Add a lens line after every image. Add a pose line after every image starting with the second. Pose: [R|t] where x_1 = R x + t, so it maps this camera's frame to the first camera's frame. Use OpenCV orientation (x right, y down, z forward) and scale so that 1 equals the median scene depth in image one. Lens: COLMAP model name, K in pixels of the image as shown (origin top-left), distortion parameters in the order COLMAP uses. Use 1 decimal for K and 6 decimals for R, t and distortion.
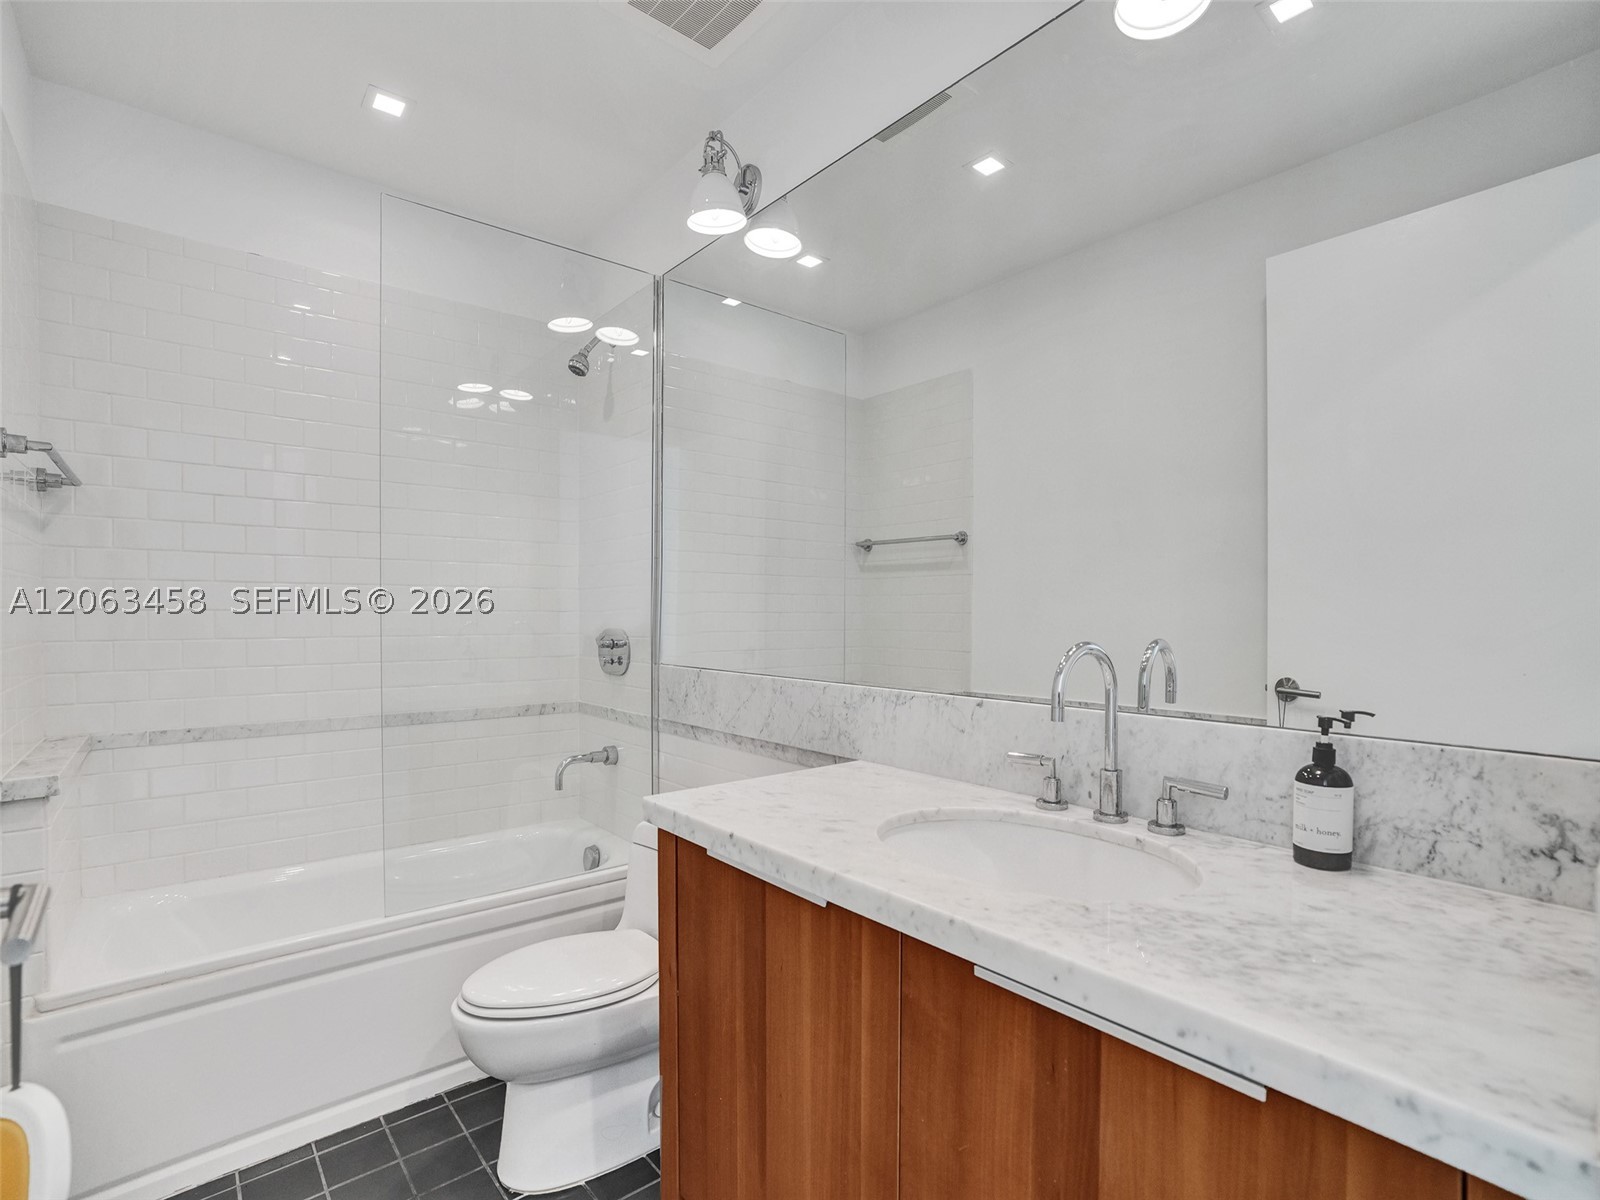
lens RADIAL K [[771.0, 0, 821.5], [0, 771.0, 626.1], [0, 0, 1]] dist [-0.025315, 0.010597]
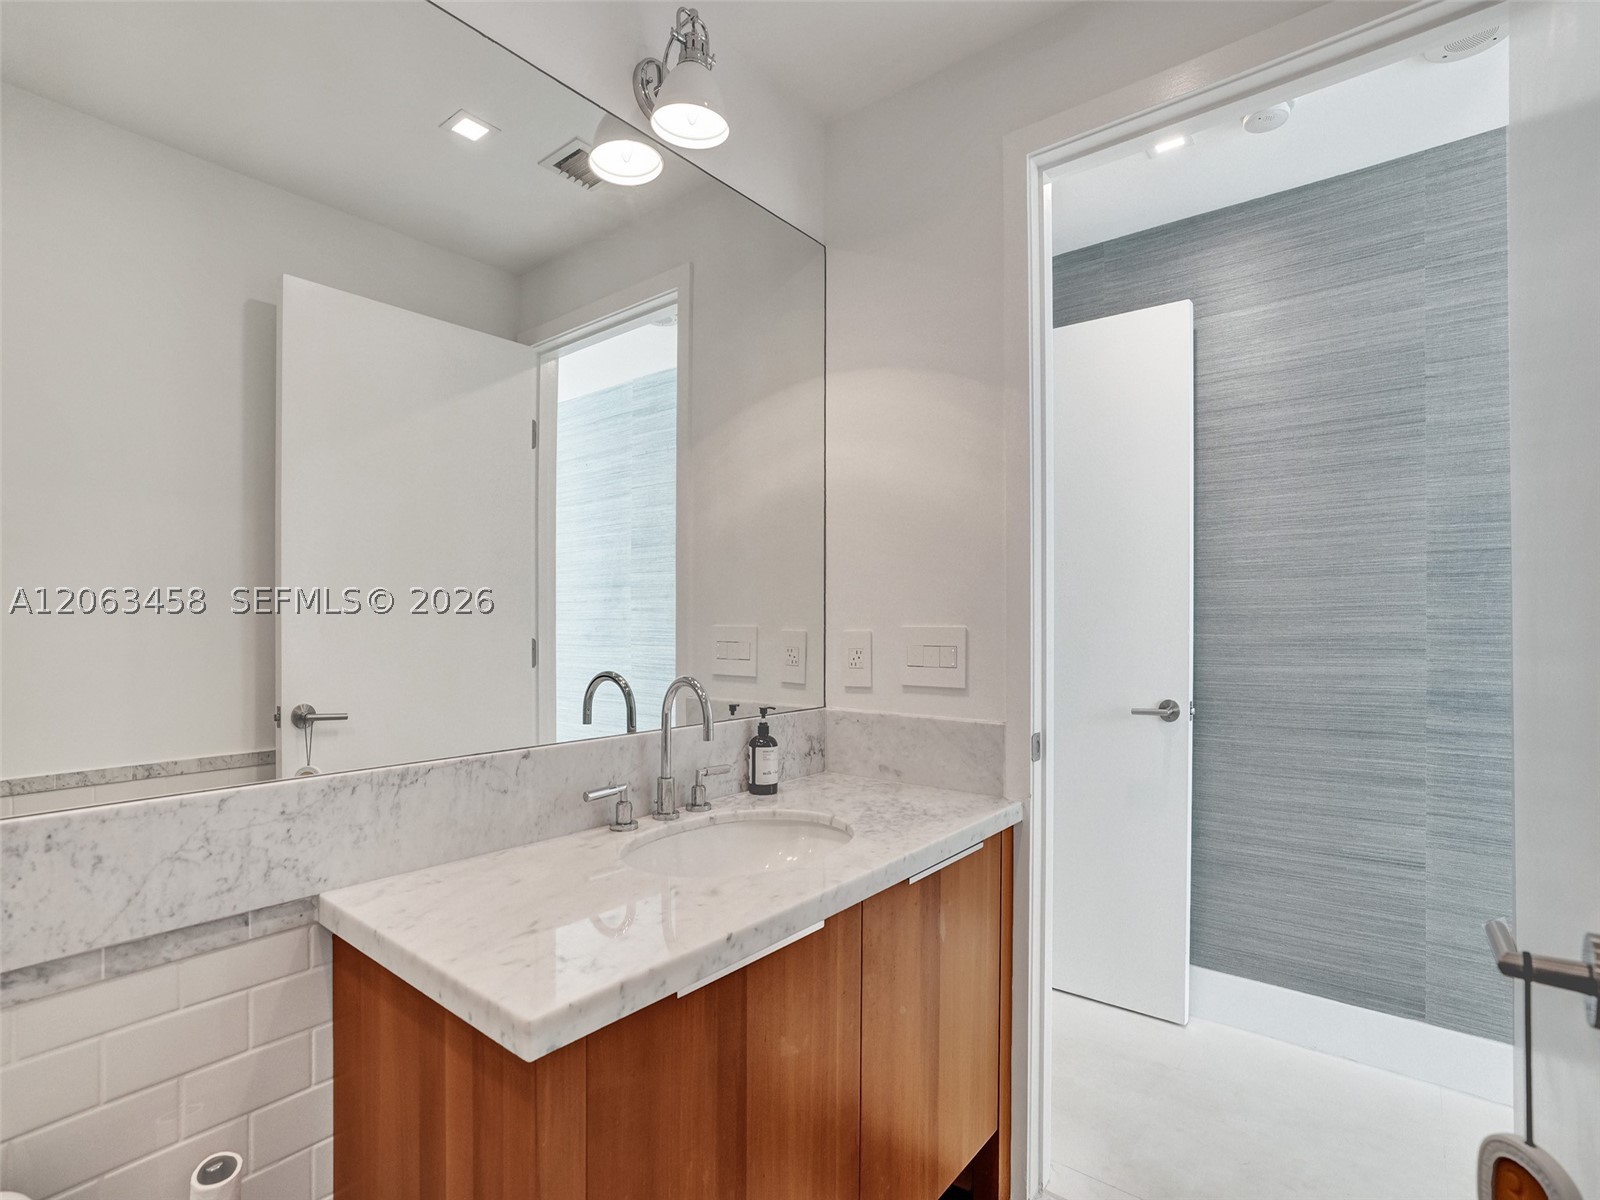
lens RADIAL K [[771.0, 0, 799.8], [0, 771.0, 608.7], [0, 0, 1]] dist [-0.025315, 0.010597]
pose [[-0.183686, 0.014789, 0.982874, -0.960111], [0.008320, 0.999874, -0.013490, -0.074030], [-0.982950, 0.005700, -0.183786, 1.079299]]
